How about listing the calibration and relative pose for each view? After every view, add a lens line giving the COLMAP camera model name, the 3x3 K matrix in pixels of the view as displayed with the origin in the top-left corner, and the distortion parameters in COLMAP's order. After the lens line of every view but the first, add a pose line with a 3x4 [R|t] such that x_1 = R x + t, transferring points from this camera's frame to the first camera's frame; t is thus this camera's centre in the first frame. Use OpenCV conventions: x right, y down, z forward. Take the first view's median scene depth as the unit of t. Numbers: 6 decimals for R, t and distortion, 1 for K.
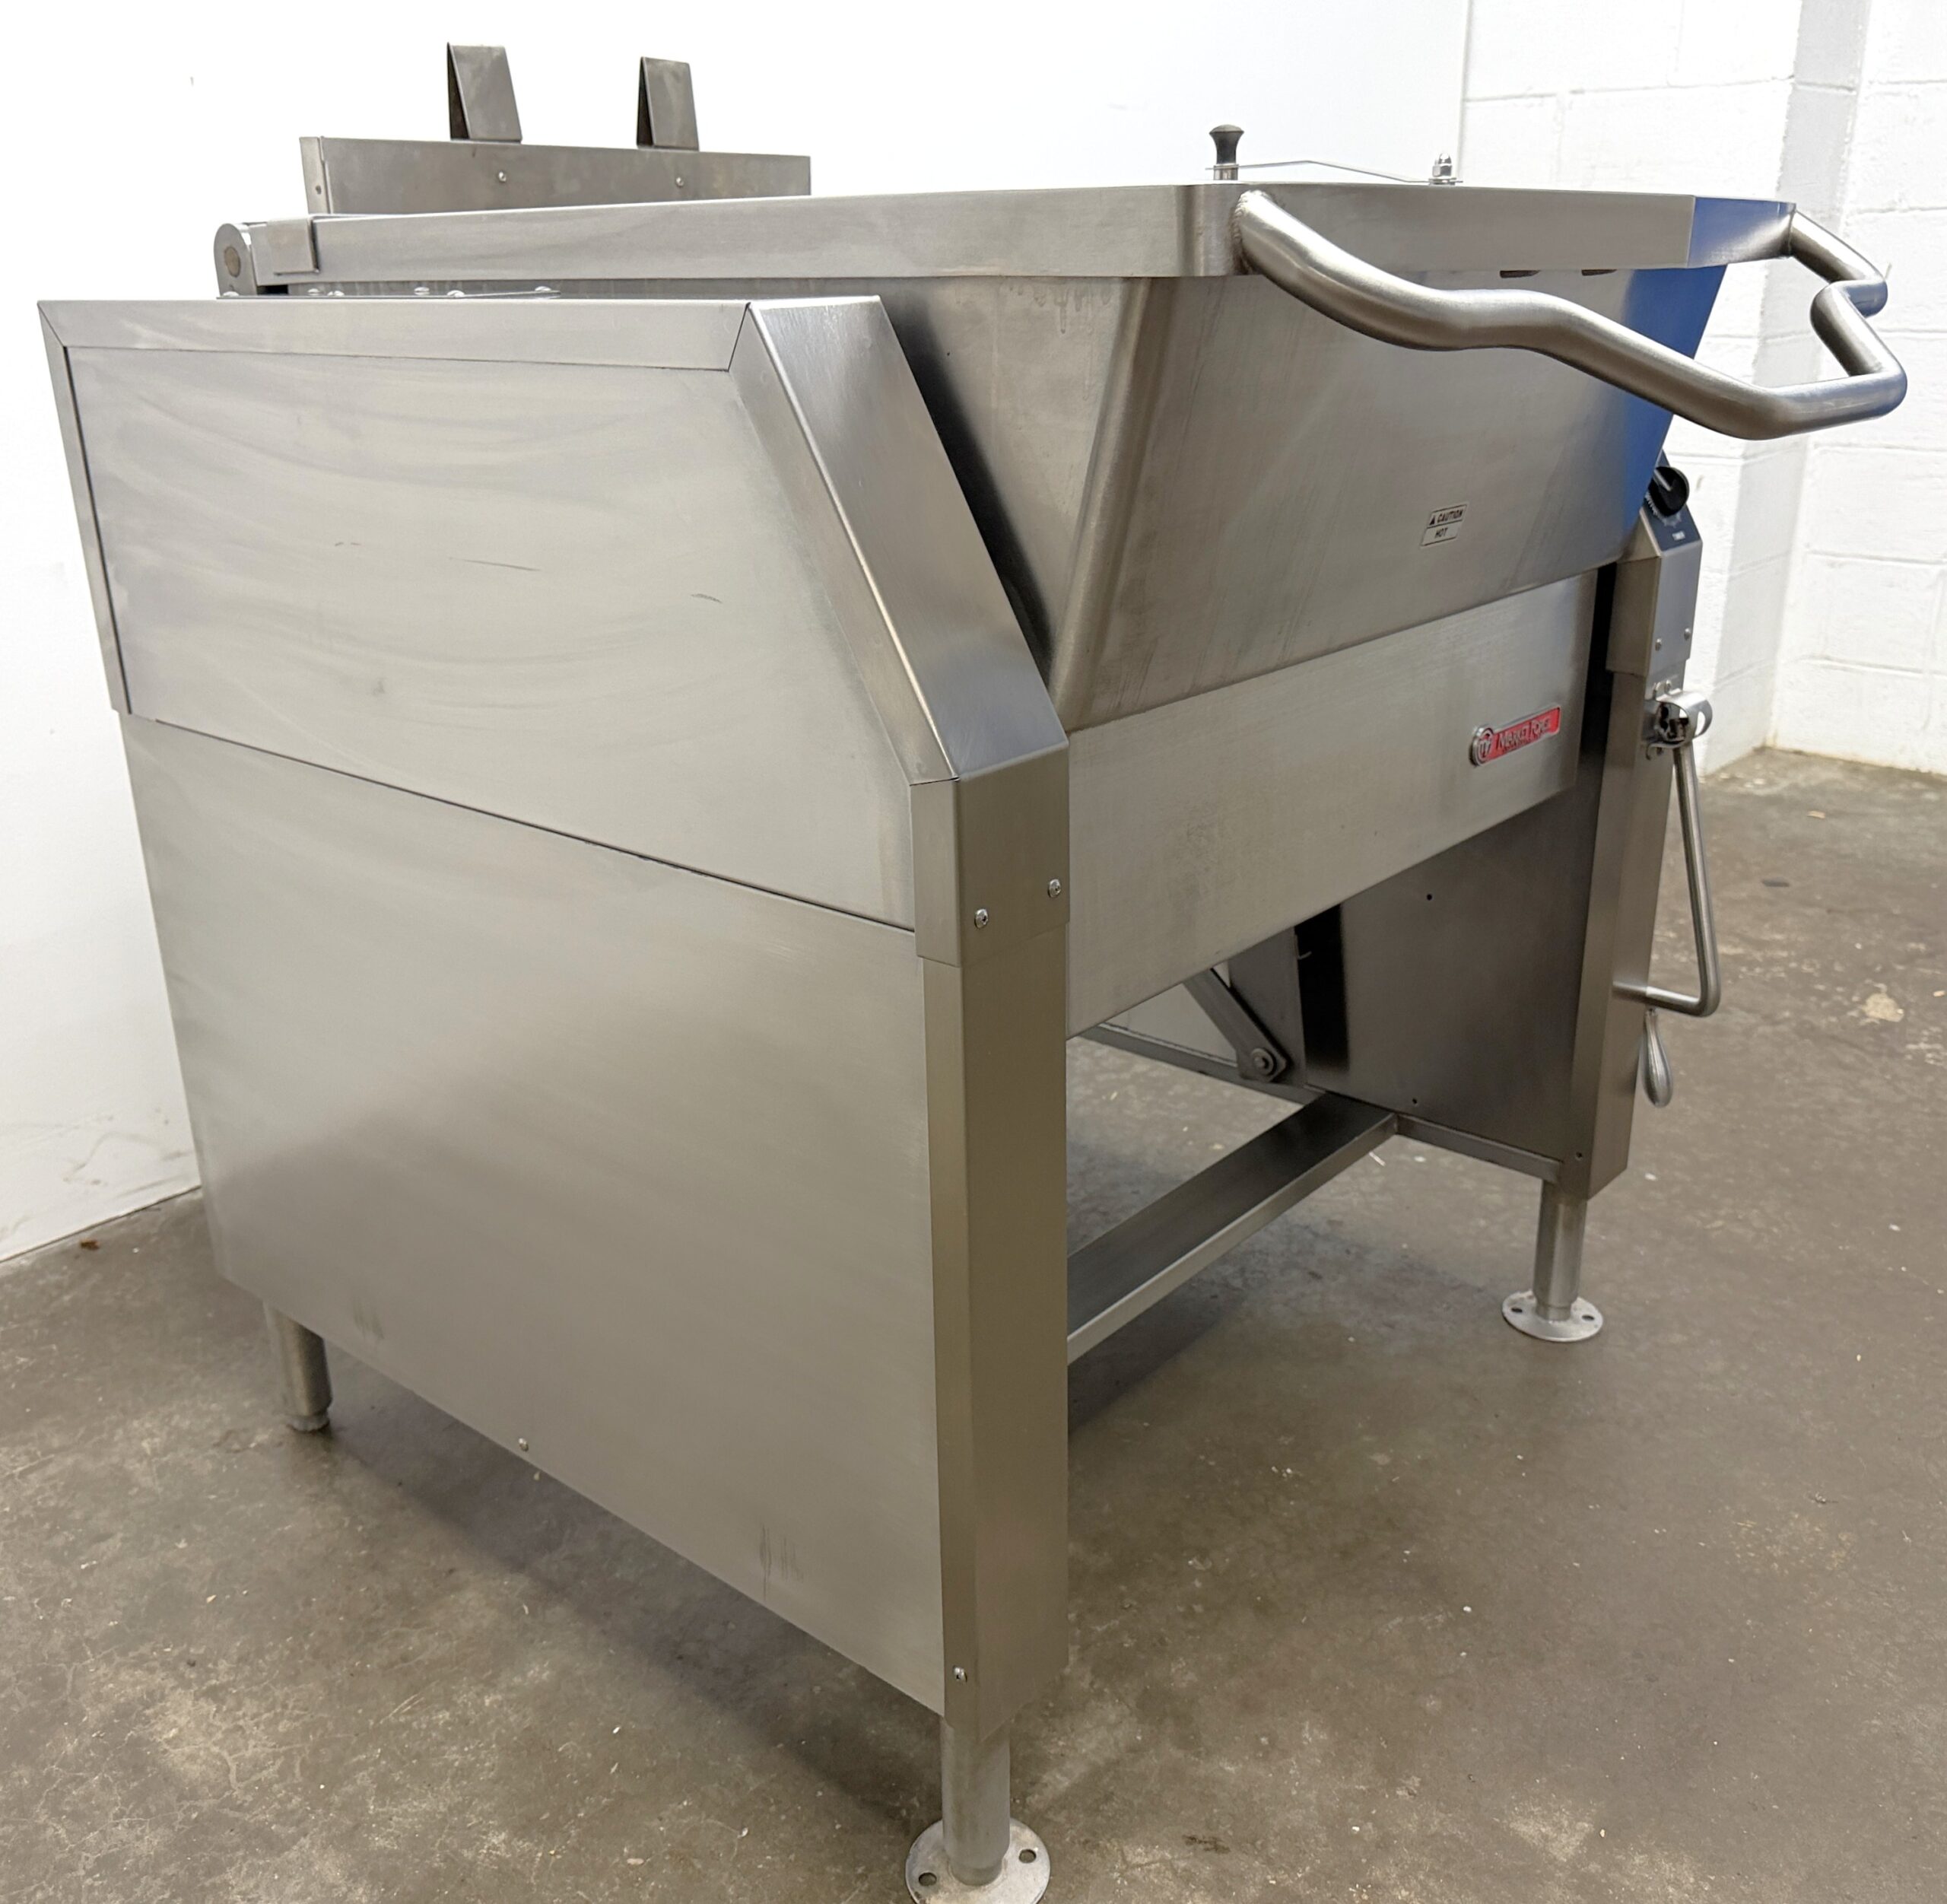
lens RADIAL K [[1870.4, 0, 1005.5], [0, 1870.4, 941.5], [0, 0, 1]] dist [-0.005296, 0.000000]
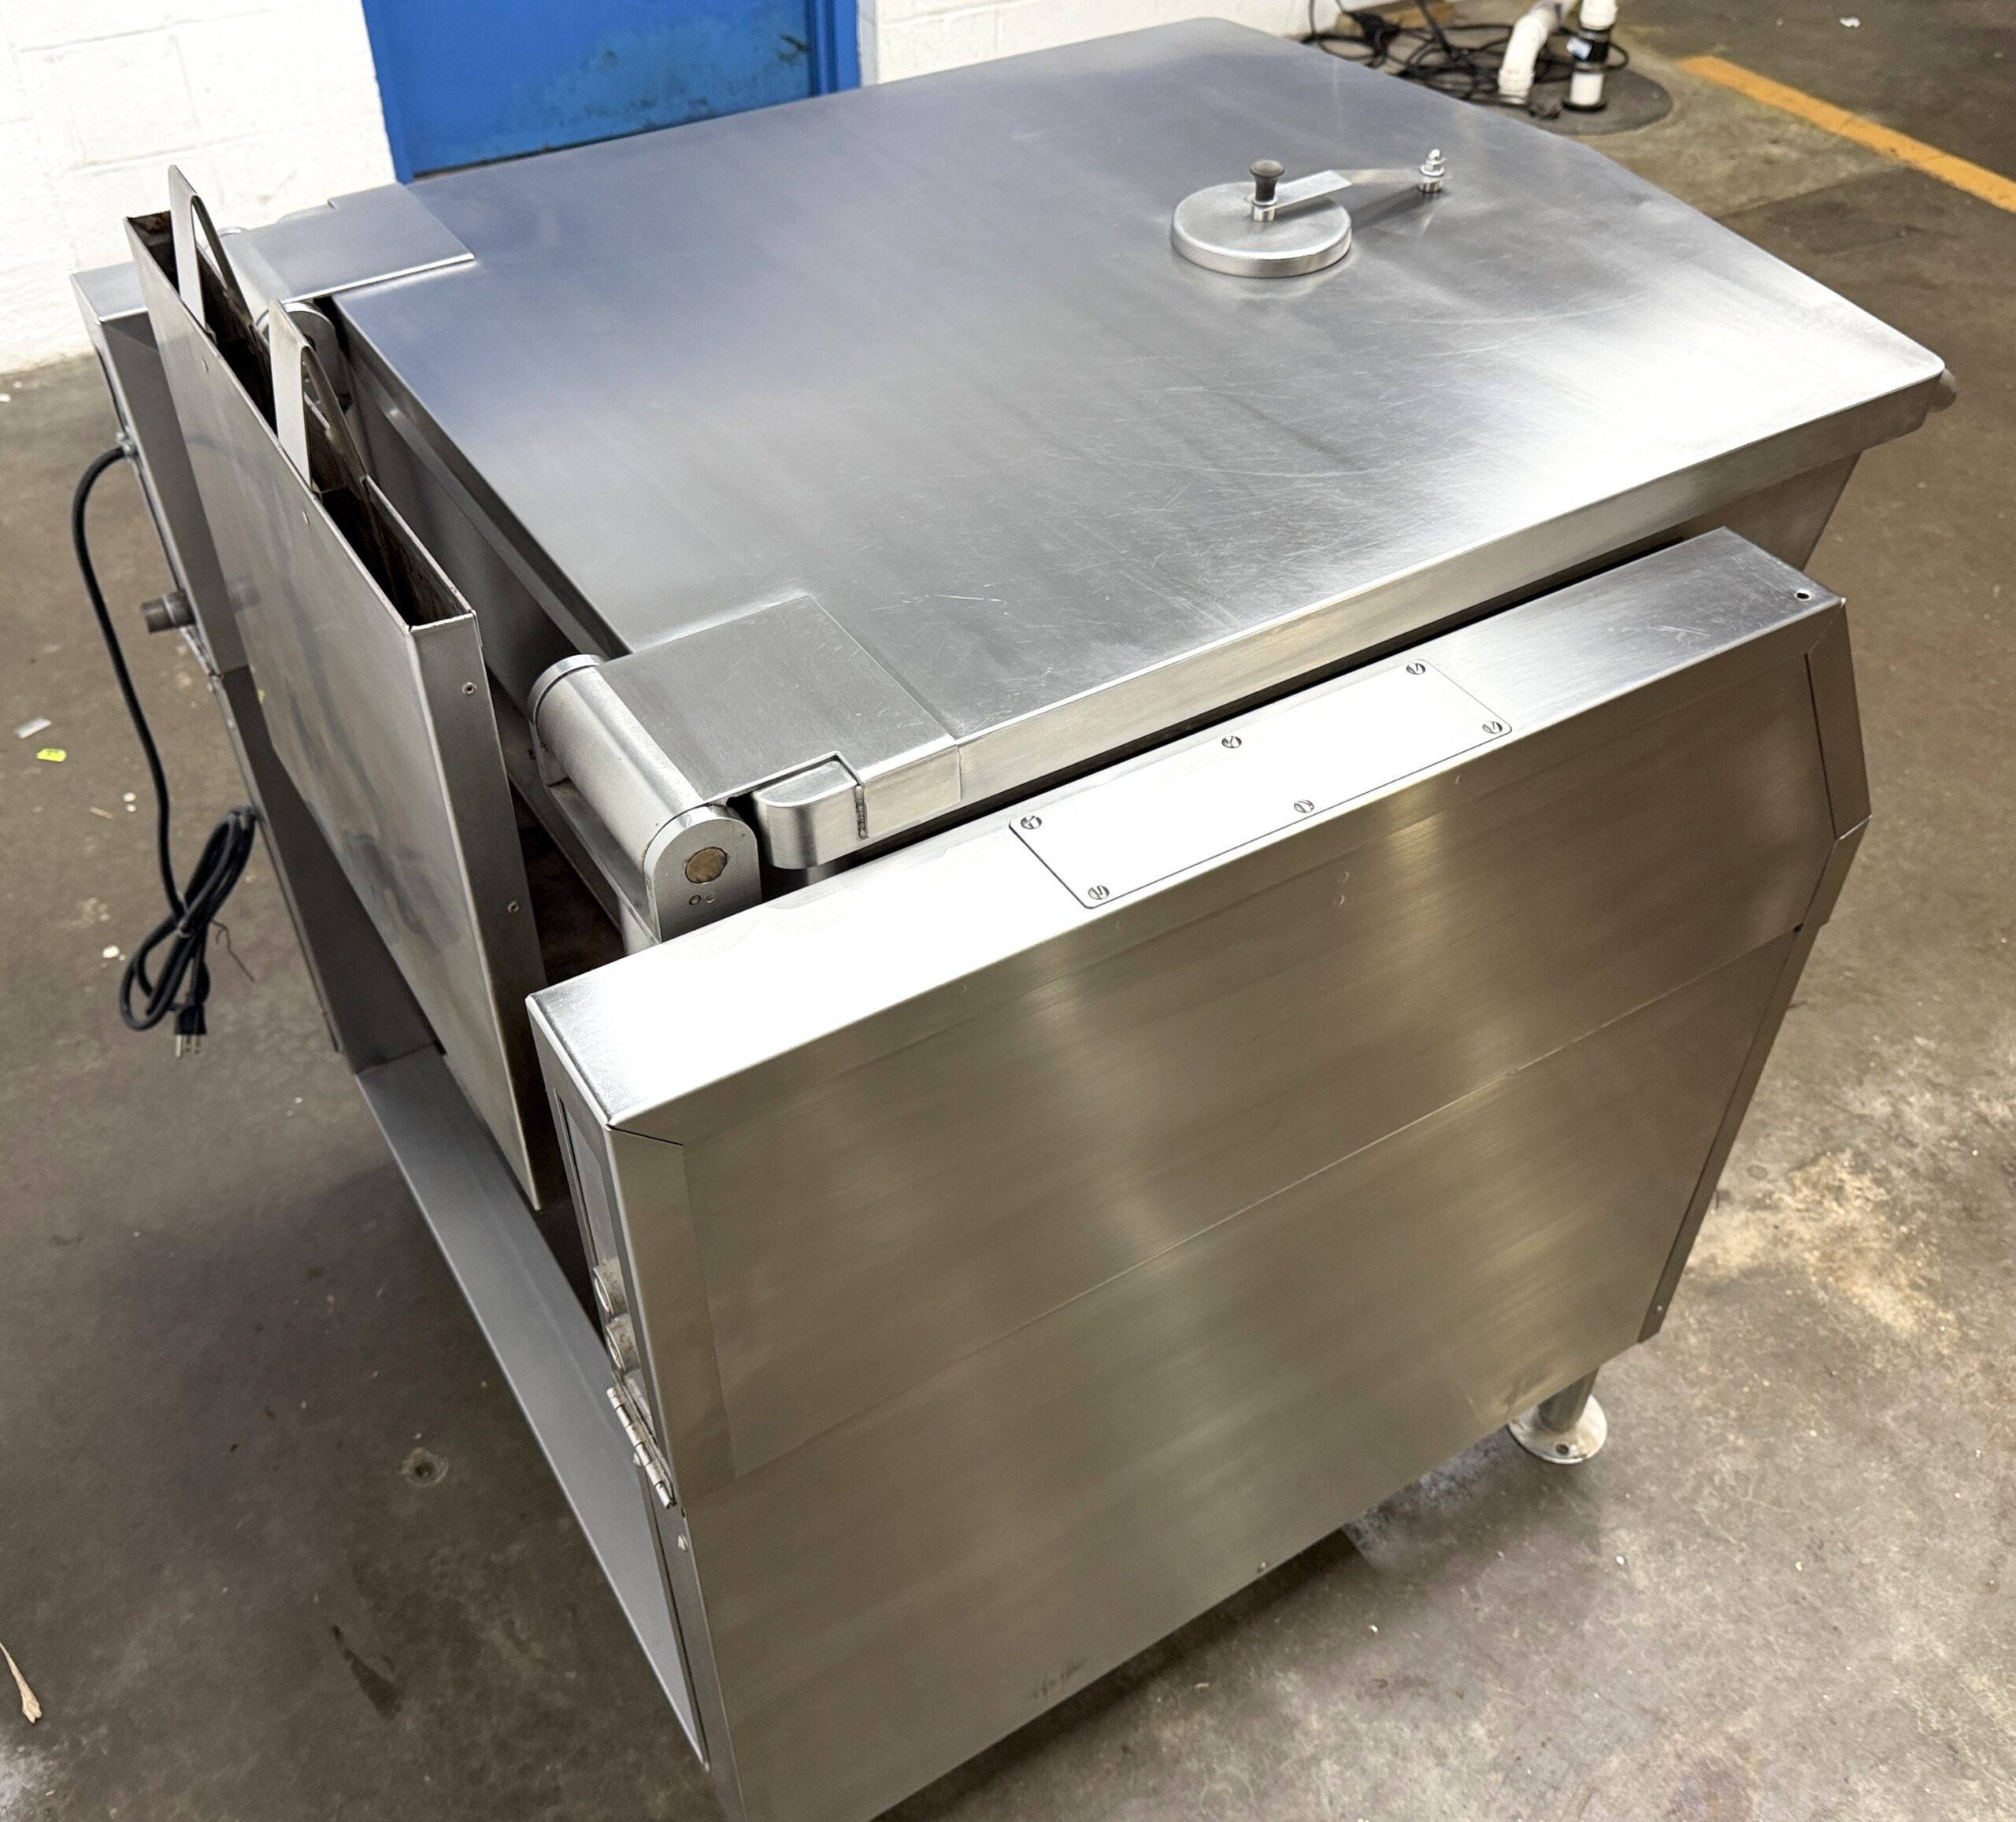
lens RADIAL K [[1940.9, 0, 1003.6], [0, 1940.9, 890.3], [0, 0, 1]] dist [-0.002554, 0.000000]
pose [[0.312153, -0.622243, 0.717896, -0.819548], [0.317629, 0.780525, 0.538417, -0.645331], [-0.895361, 0.059956, 0.441286, 0.590071]]
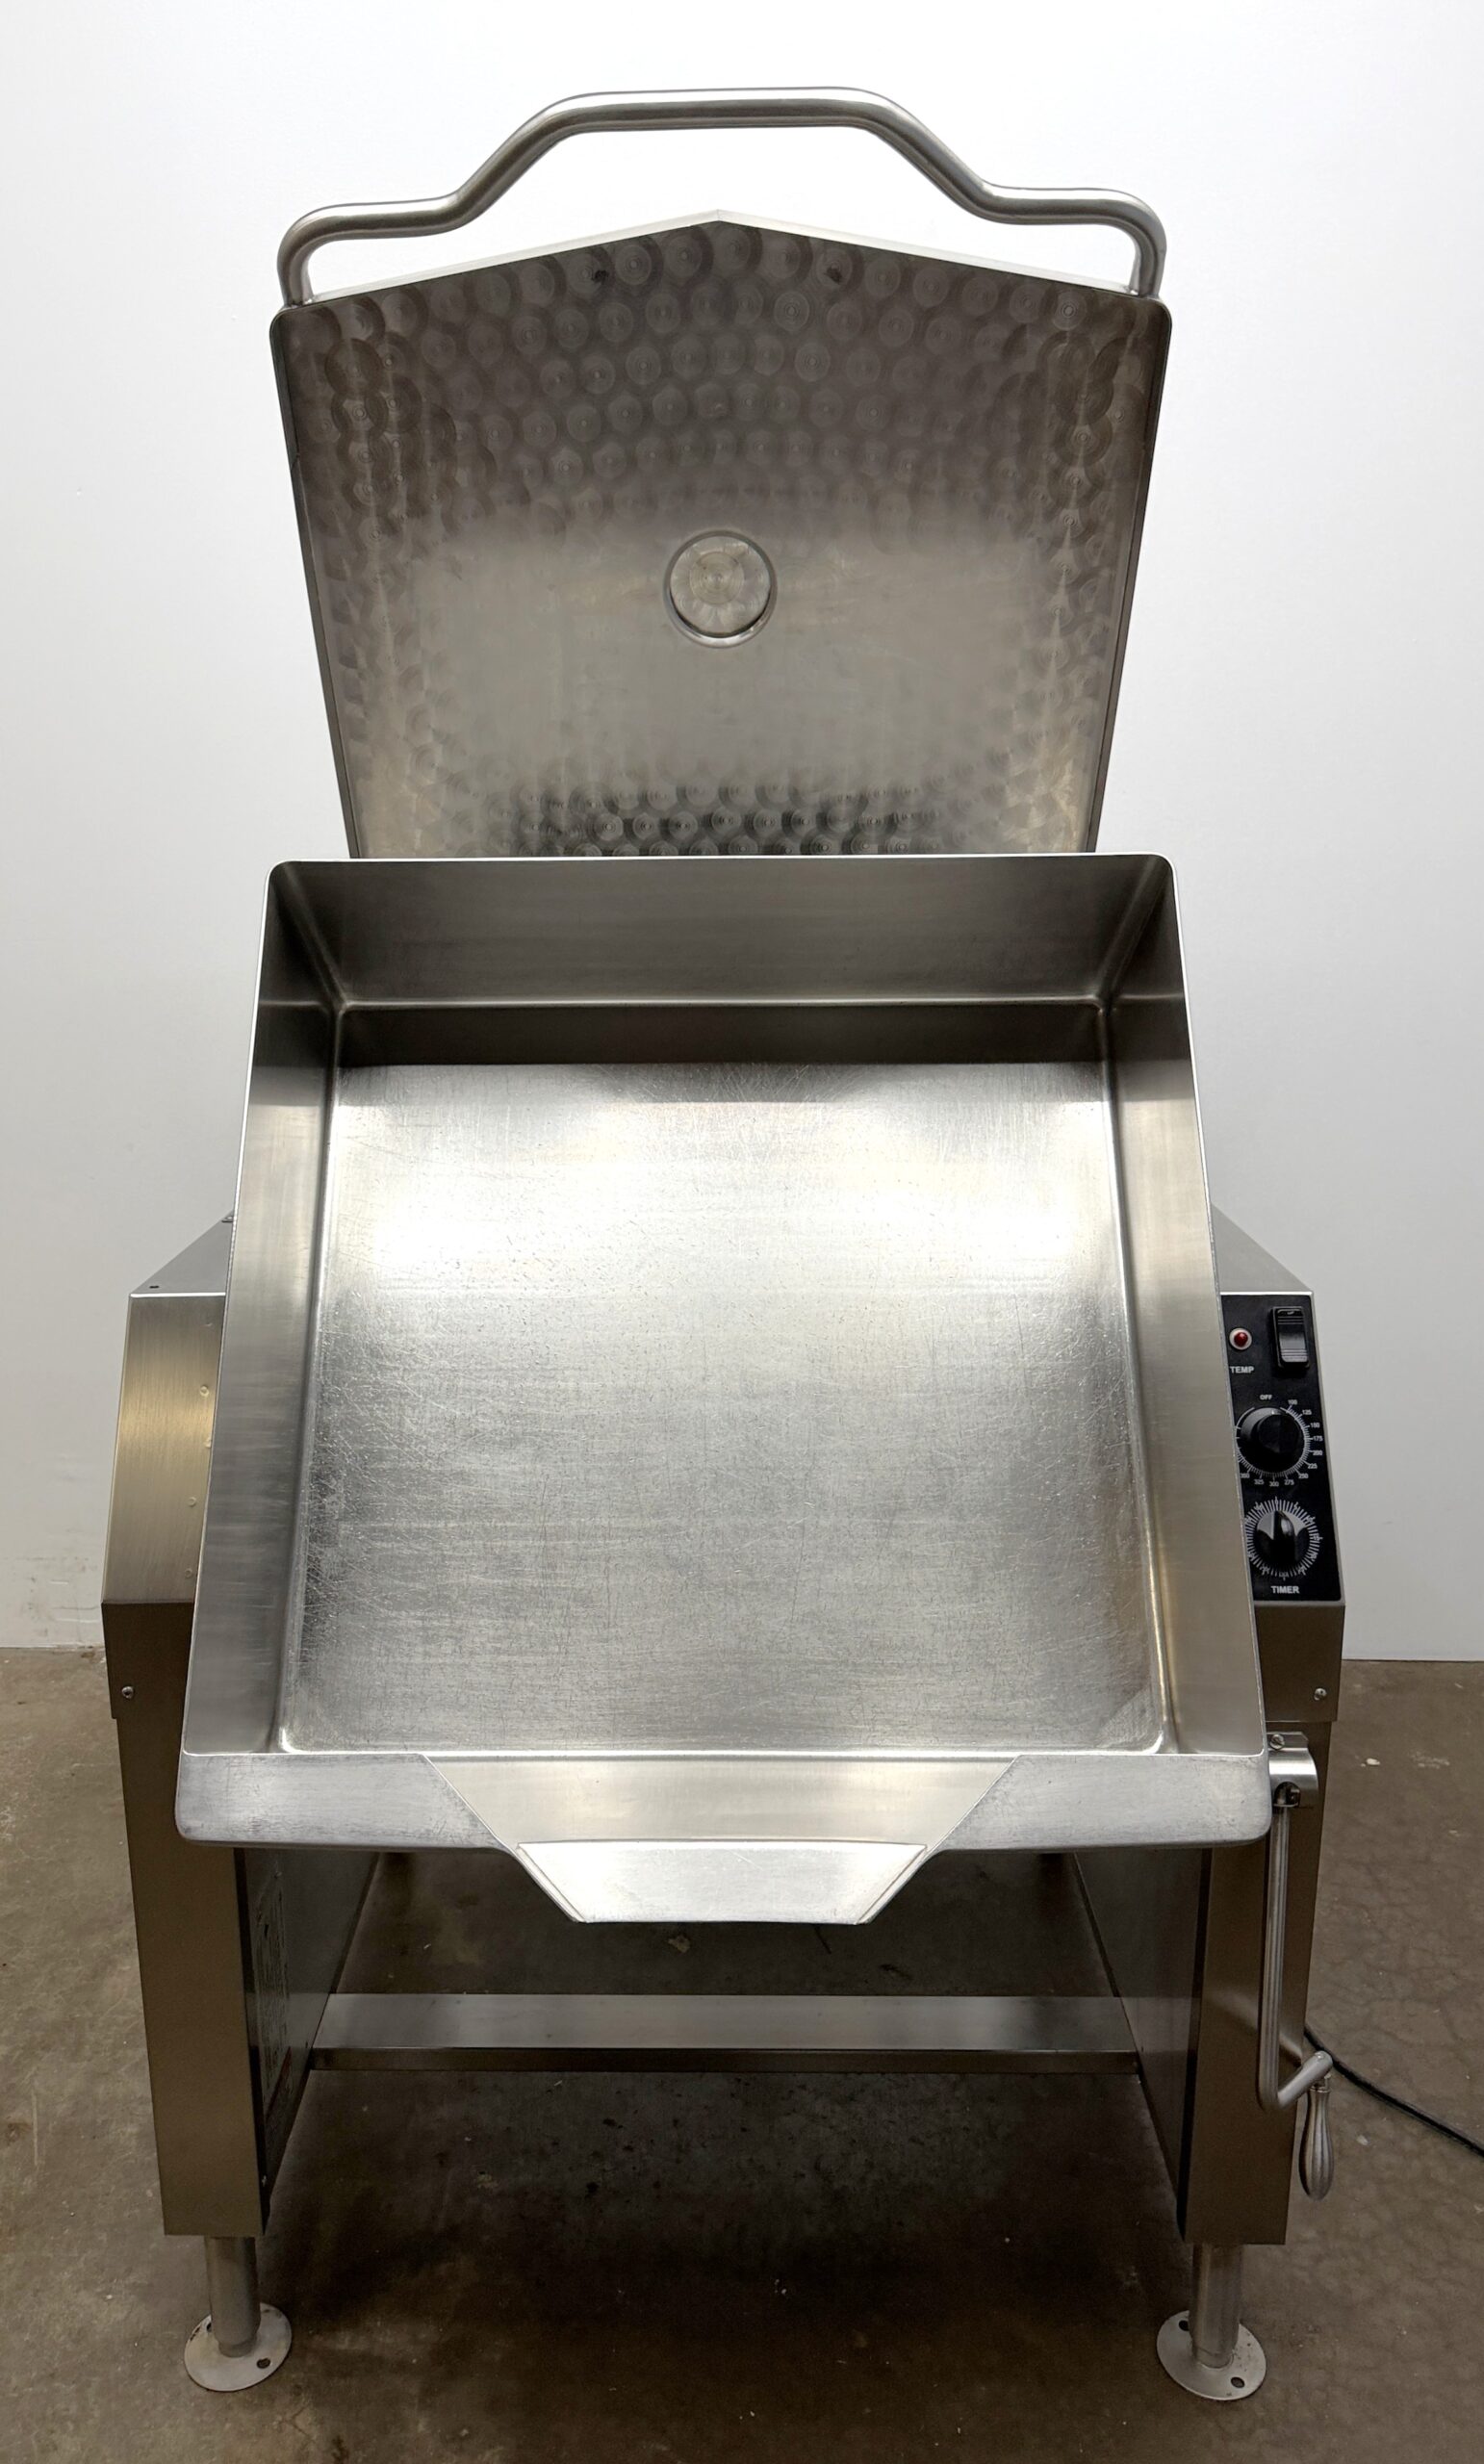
lens RADIAL K [[1762.5, 0, 701.8], [0, 1762.5, 1209.8], [0, 0, 1]] dist [-0.028839, 0.015266]
pose [[0.629686, 0.182765, -0.755045, 0.868315], [-0.269046, 0.963088, 0.008747, -0.355485], [0.728773, 0.197634, 0.655615, 0.199137]]
